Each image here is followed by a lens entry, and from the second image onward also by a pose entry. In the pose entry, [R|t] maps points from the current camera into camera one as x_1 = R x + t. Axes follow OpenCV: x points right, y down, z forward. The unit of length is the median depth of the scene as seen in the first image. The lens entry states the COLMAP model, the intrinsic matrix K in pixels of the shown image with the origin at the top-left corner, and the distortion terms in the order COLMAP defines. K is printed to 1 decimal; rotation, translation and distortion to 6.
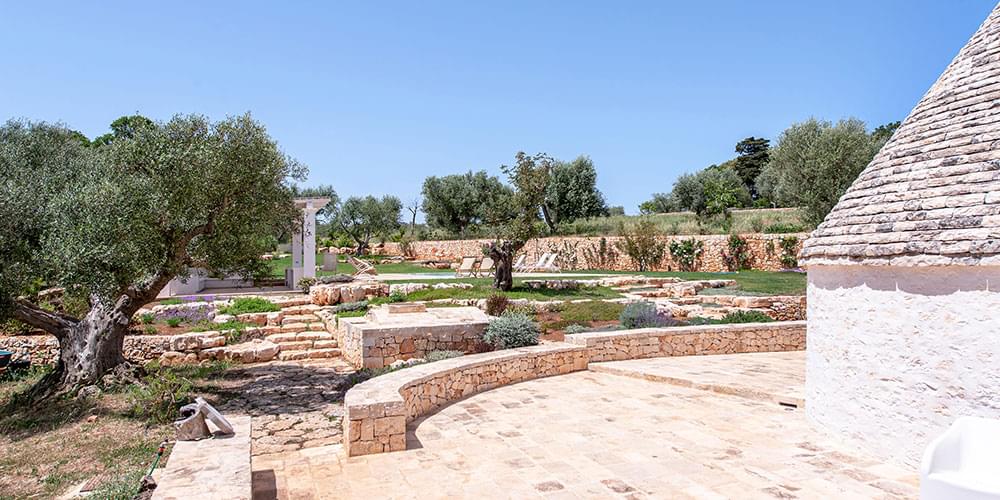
lens RADIAL K [[650.4, 0, 499.4], [0, 650.4, 235.4], [0, 0, 1]] dist [0.001672, -0.001633]
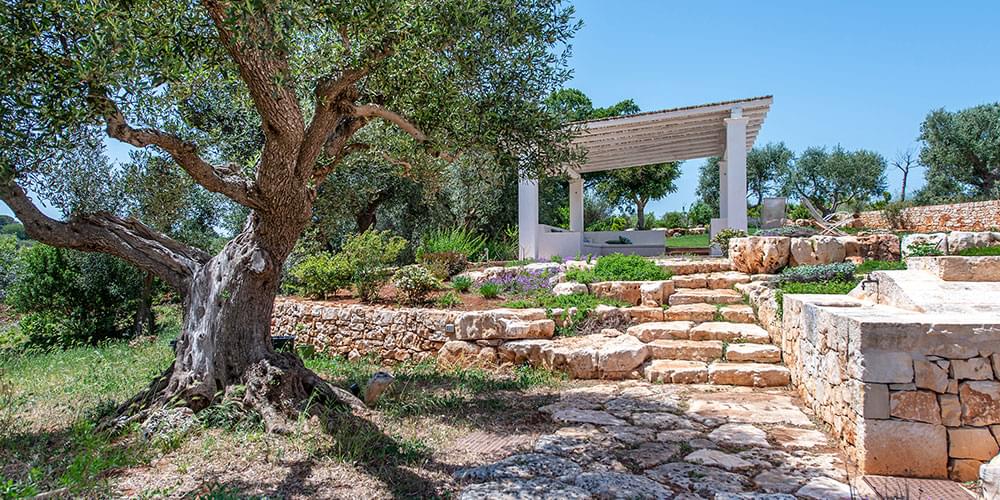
lens RADIAL K [[687.6, 0, 503.5], [0, 687.6, 239.8], [0, 0, 1]] dist [0.029239, -0.024543]
pose [[0.801138, -0.005384, -0.598456, -0.122032], [0.019412, 0.999667, 0.016993, 0.079176], [0.598165, -0.025231, 0.800975, 0.522995]]
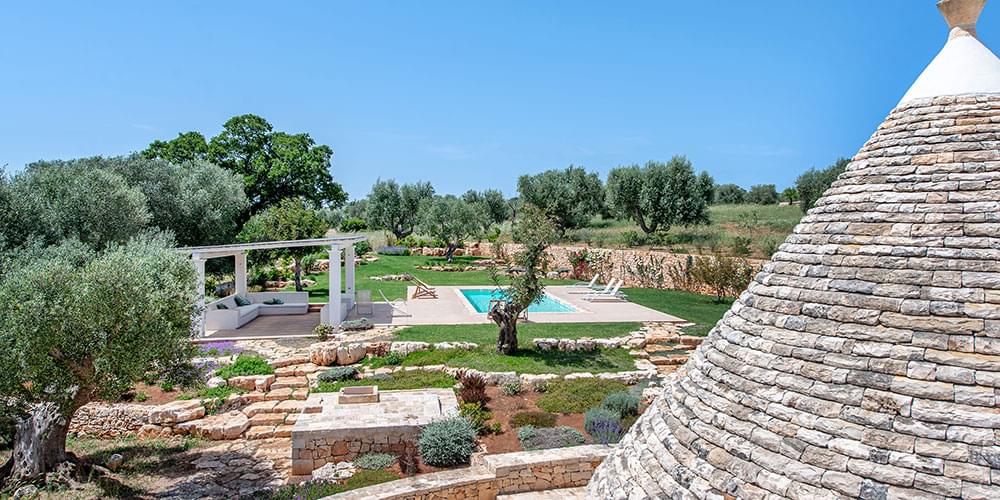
lens RADIAL K [[687.6, 0, 503.5], [0, 687.6, 239.8], [0, 0, 1]] dist [0.029239, -0.024543]
pose [[0.978512, 0.010233, -0.205934, 0.251216], [-0.000192, 0.998812, 0.048722, -0.155934], [0.206188, -0.047636, 0.977352, 0.045717]]
